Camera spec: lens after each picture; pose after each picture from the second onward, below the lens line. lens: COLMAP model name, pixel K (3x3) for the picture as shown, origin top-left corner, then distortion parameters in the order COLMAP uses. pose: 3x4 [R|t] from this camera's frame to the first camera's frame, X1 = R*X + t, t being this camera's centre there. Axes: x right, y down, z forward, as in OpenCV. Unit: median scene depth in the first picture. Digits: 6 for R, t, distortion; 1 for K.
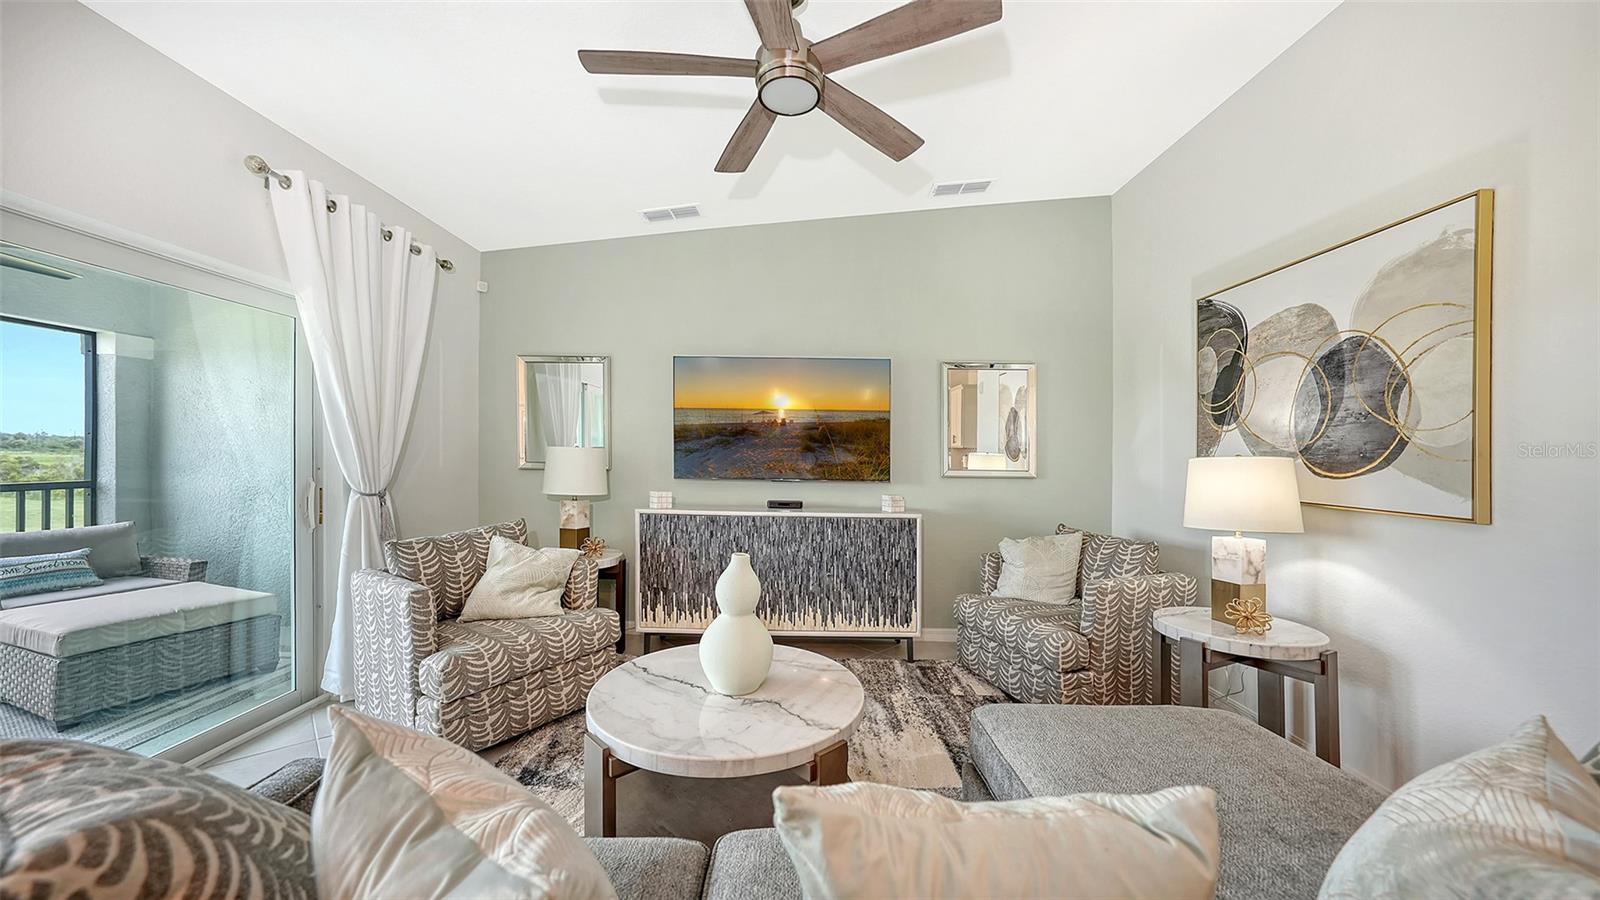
lens RADIAL K [[542.2, 0, 778.4], [0, 542.2, 457.1], [0, 0, 1]] dist [0.000288, 0.000003]
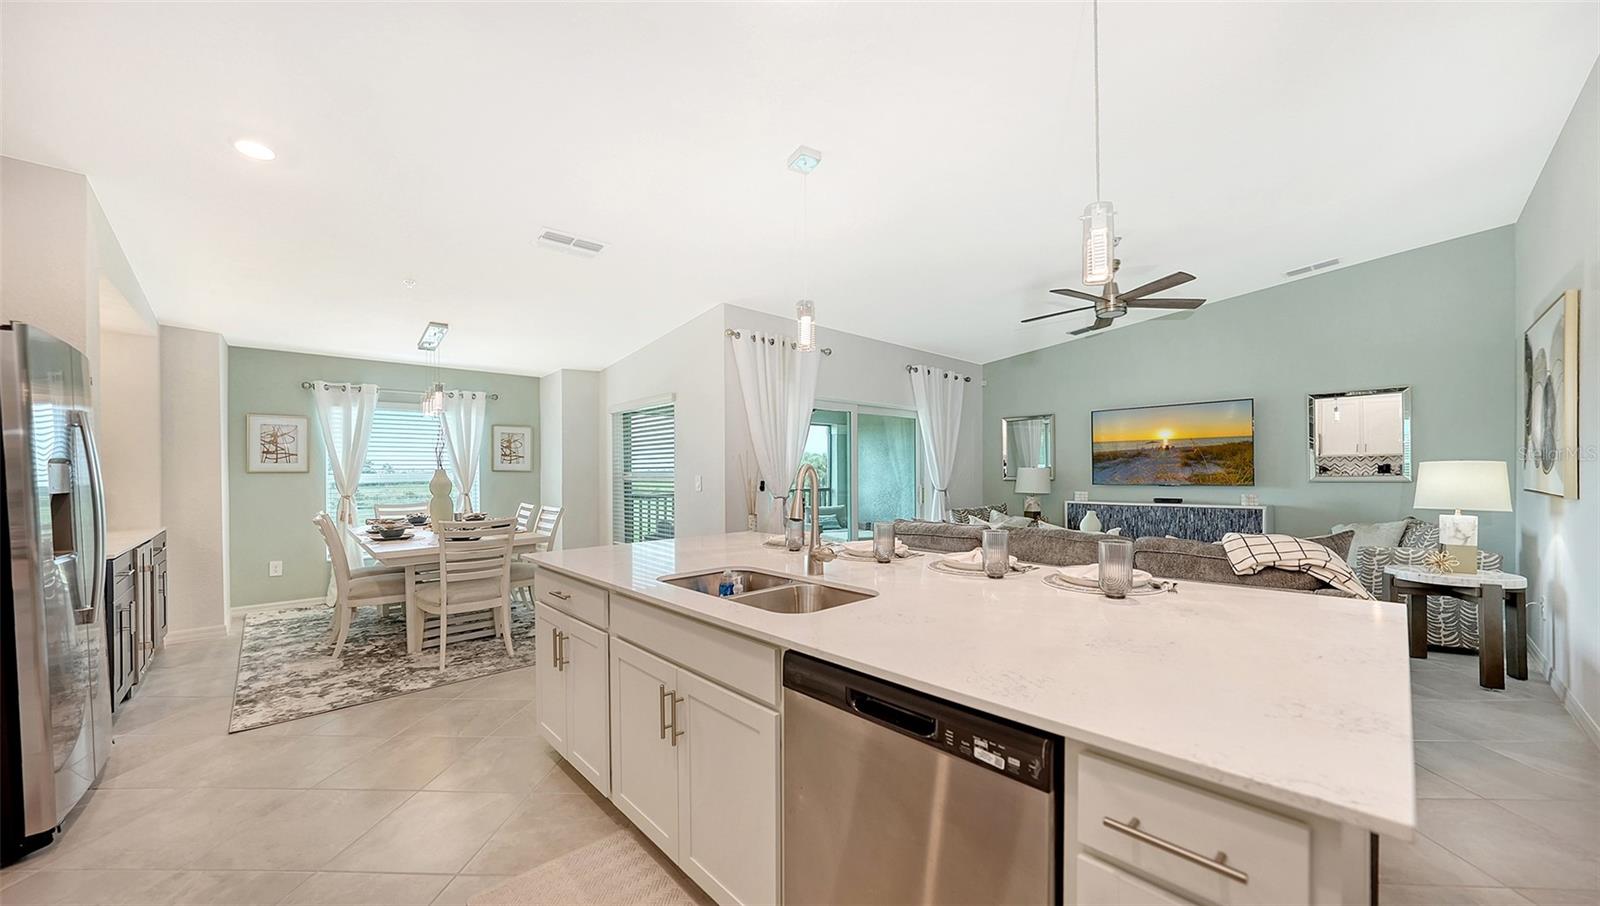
lens RADIAL K [[564.5, 0, 797.8], [0, 564.5, 477.9], [0, 0, 1]] dist [0.000287, 0.000001]
pose [[0.687603, -0.014382, -0.725944, 0.500808], [0.012880, 0.999888, -0.007610, 0.023417], [0.725972, -0.004118, 0.687712, -0.961176]]
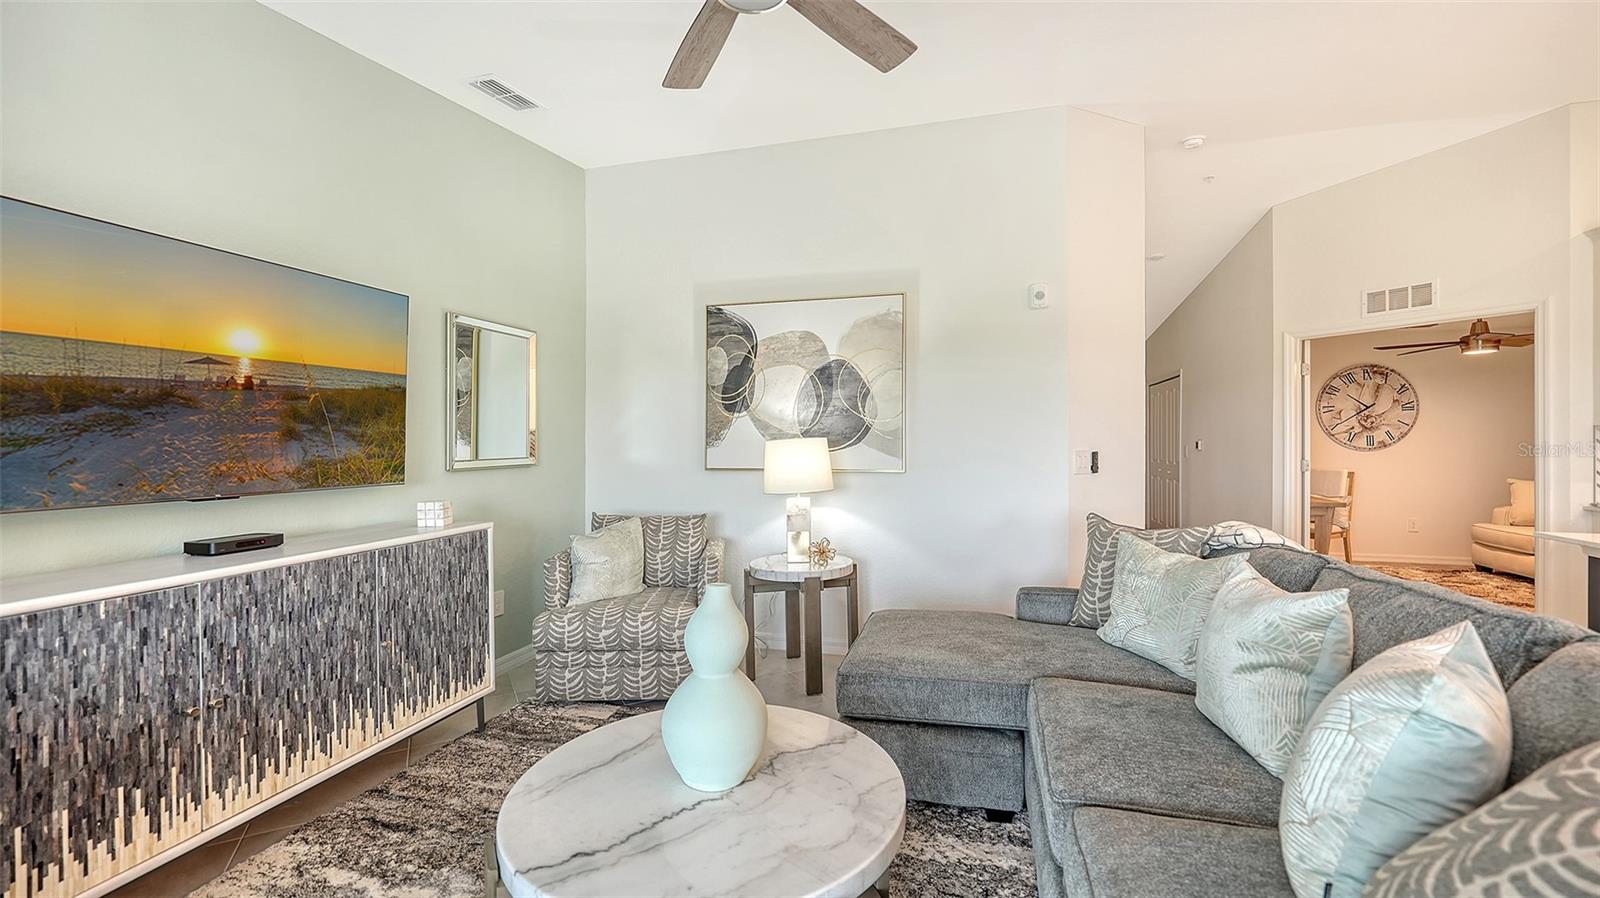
lens RADIAL K [[679.4, 0, 770.9], [0, 679.4, 435.4], [0, 0, 1]] dist [0.024870, 0.000351]
pose [[0.287545, -0.011174, 0.957702, -0.508881], [0.015255, 0.999859, 0.007086, -0.012654], [-0.957646, 0.012572, 0.287674, 0.371785]]
